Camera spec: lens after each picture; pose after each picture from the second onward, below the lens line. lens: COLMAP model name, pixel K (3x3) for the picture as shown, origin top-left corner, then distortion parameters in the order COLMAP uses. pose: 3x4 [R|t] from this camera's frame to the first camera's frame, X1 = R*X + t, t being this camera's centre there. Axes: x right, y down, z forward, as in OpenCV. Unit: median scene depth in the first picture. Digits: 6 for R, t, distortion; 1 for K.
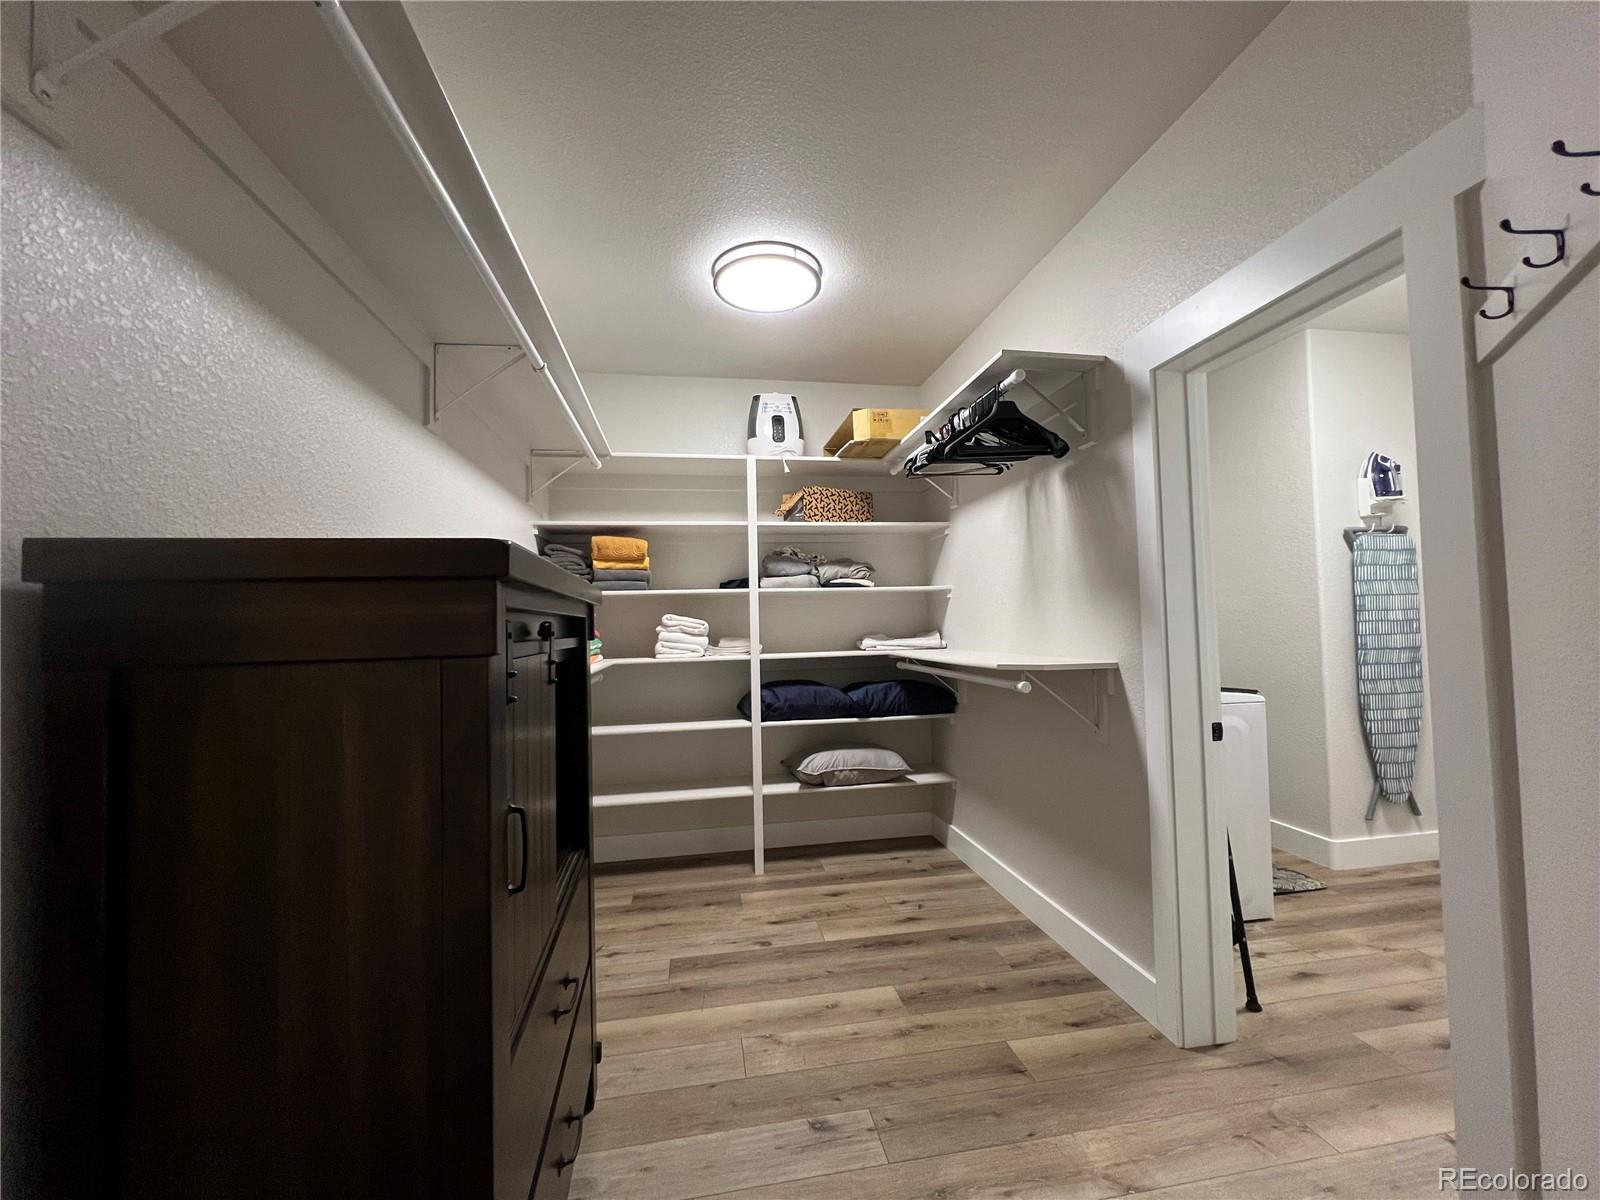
lens RADIAL K [[641.5, 0, 801.9], [0, 641.5, 605.7], [0, 0, 1]] dist [-0.001507, 0.000395]
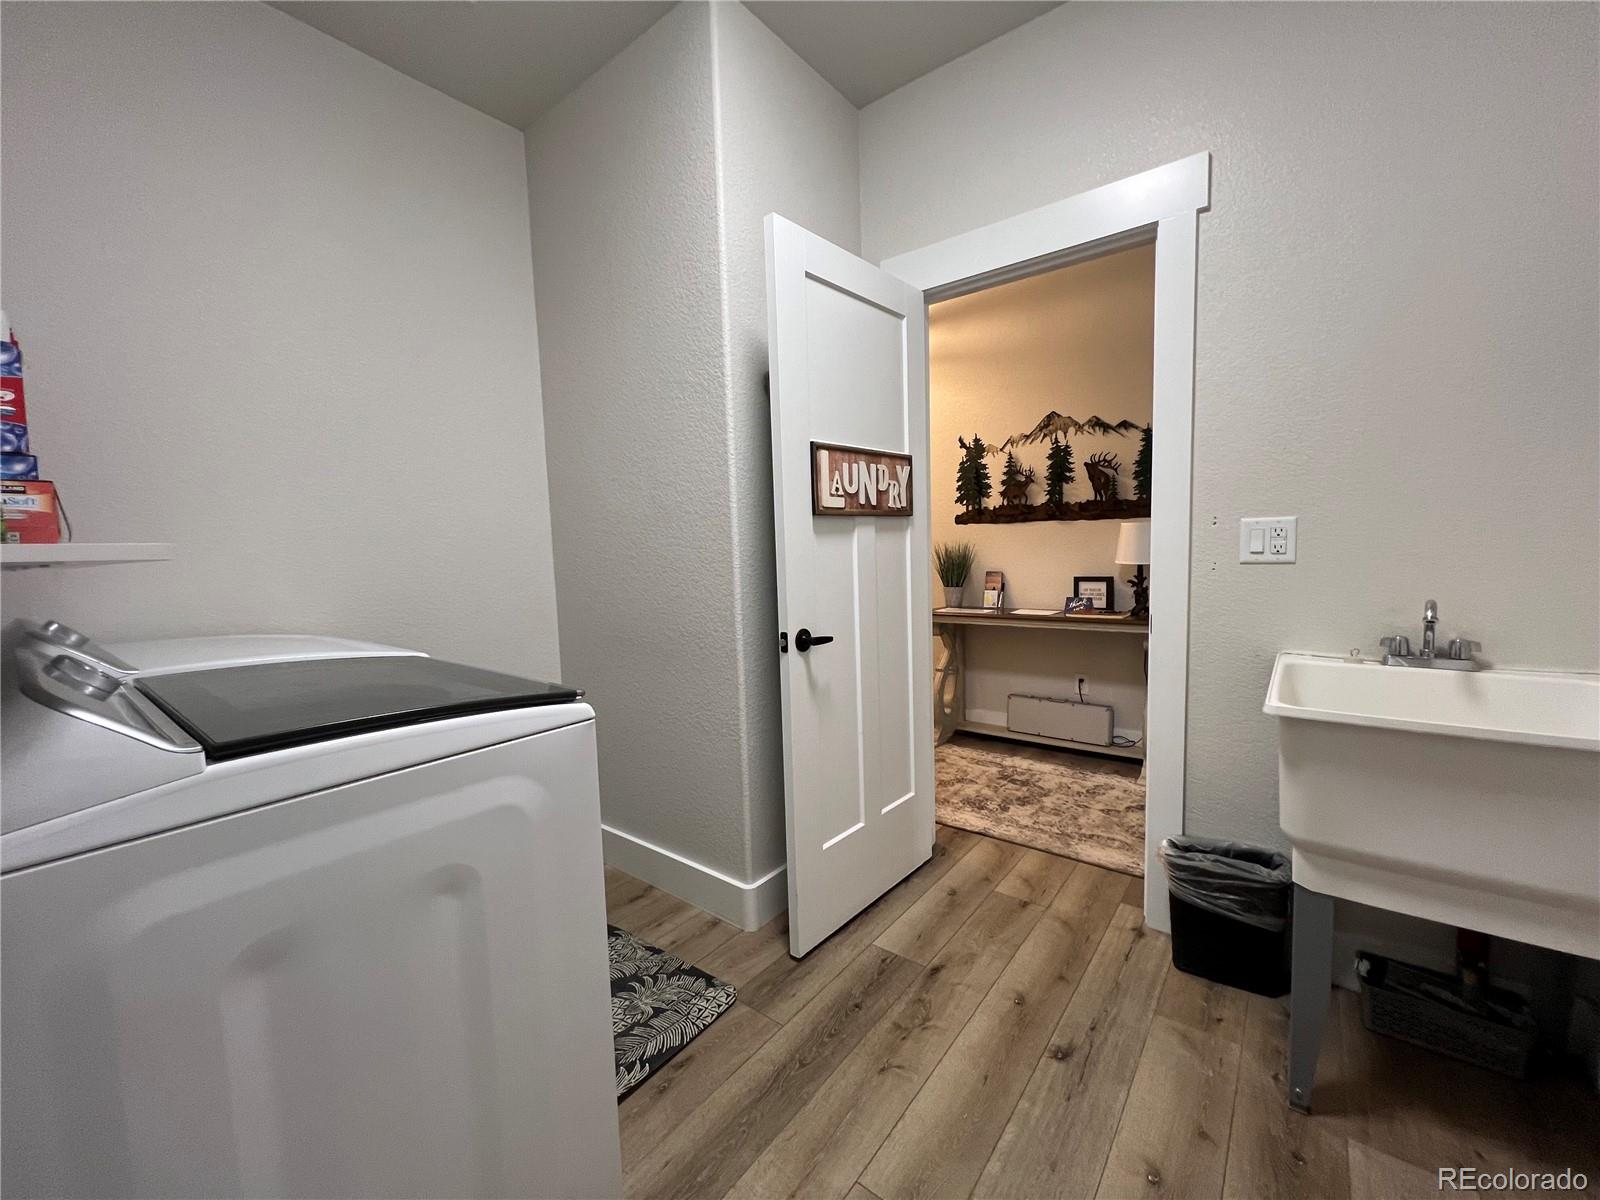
lens RADIAL K [[641.5, 0, 800.9], [0, 641.5, 596.2], [0, 0, 1]] dist [-0.001507, 0.000395]
pose [[0.745897, -0.063043, 0.663072, 0.525459], [-0.002929, 0.995190, 0.097915, 0.033564], [-0.666055, -0.074976, 0.742125, 0.586033]]
